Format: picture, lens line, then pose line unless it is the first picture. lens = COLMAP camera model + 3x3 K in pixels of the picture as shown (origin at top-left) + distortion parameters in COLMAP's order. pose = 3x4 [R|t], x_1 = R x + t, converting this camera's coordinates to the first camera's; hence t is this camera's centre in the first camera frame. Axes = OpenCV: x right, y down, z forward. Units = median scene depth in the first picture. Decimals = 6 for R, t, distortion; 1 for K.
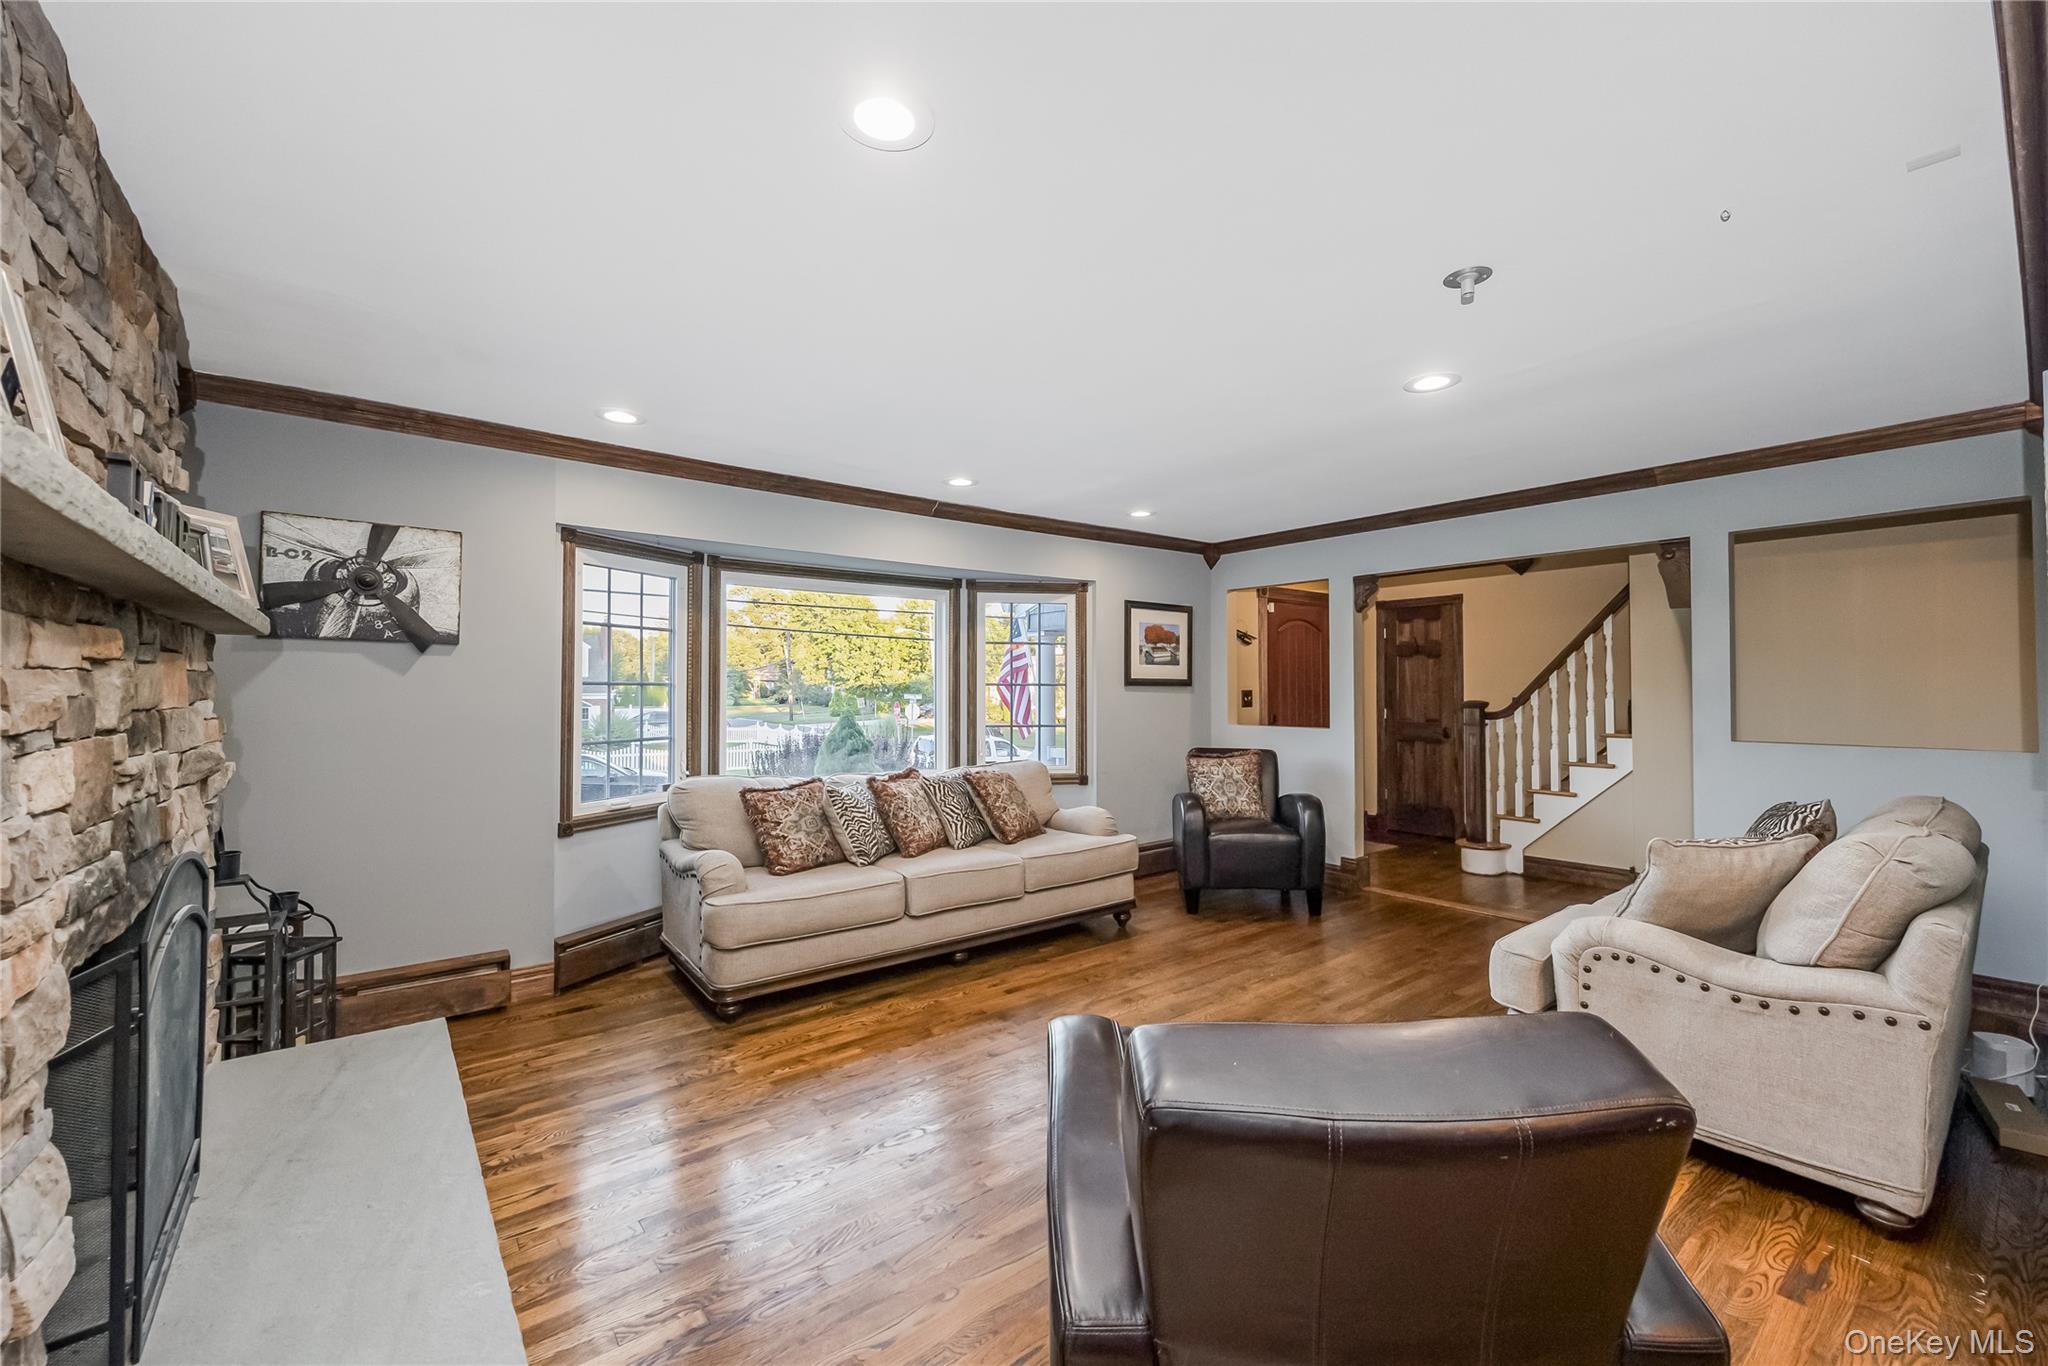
lens RADIAL K [[822.0, 0, 1023.4], [0, 822.0, 684.4], [0, 0, 1]] dist [0.000006, 0.000269]
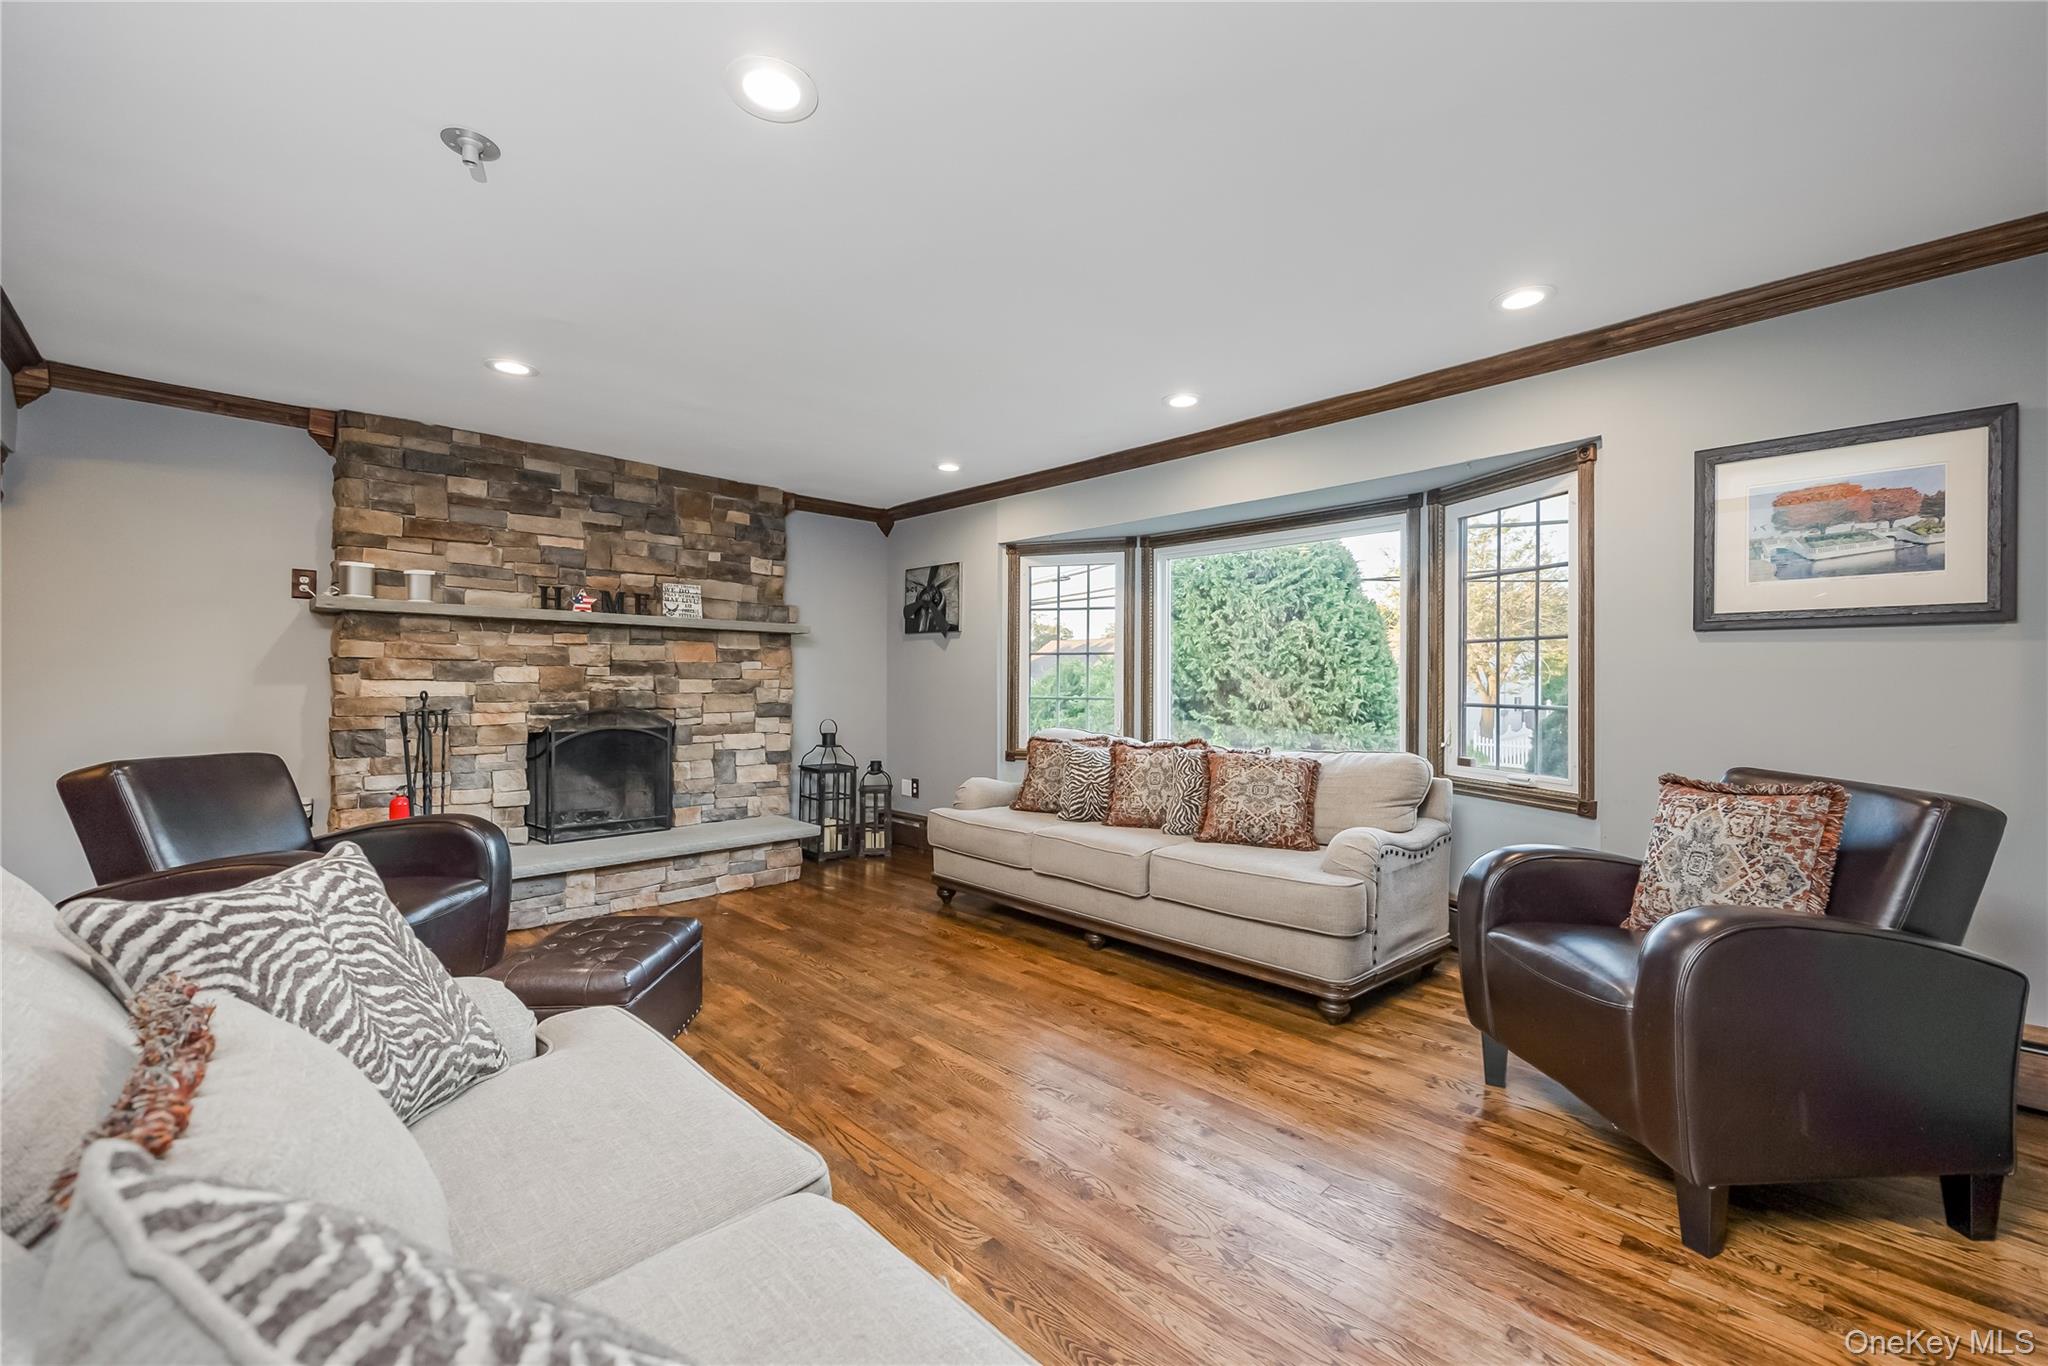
lens RADIAL K [[822.0, 0, 1024.5], [0, 822.0, 681.4], [0, 0, 1]] dist [0.000006, 0.000269]
pose [[0.114312, 0.003688, -0.993438, 0.701205], [0.007143, 0.999964, 0.004534, 0.033260], [0.993419, -0.007614, 0.114282, 0.697668]]
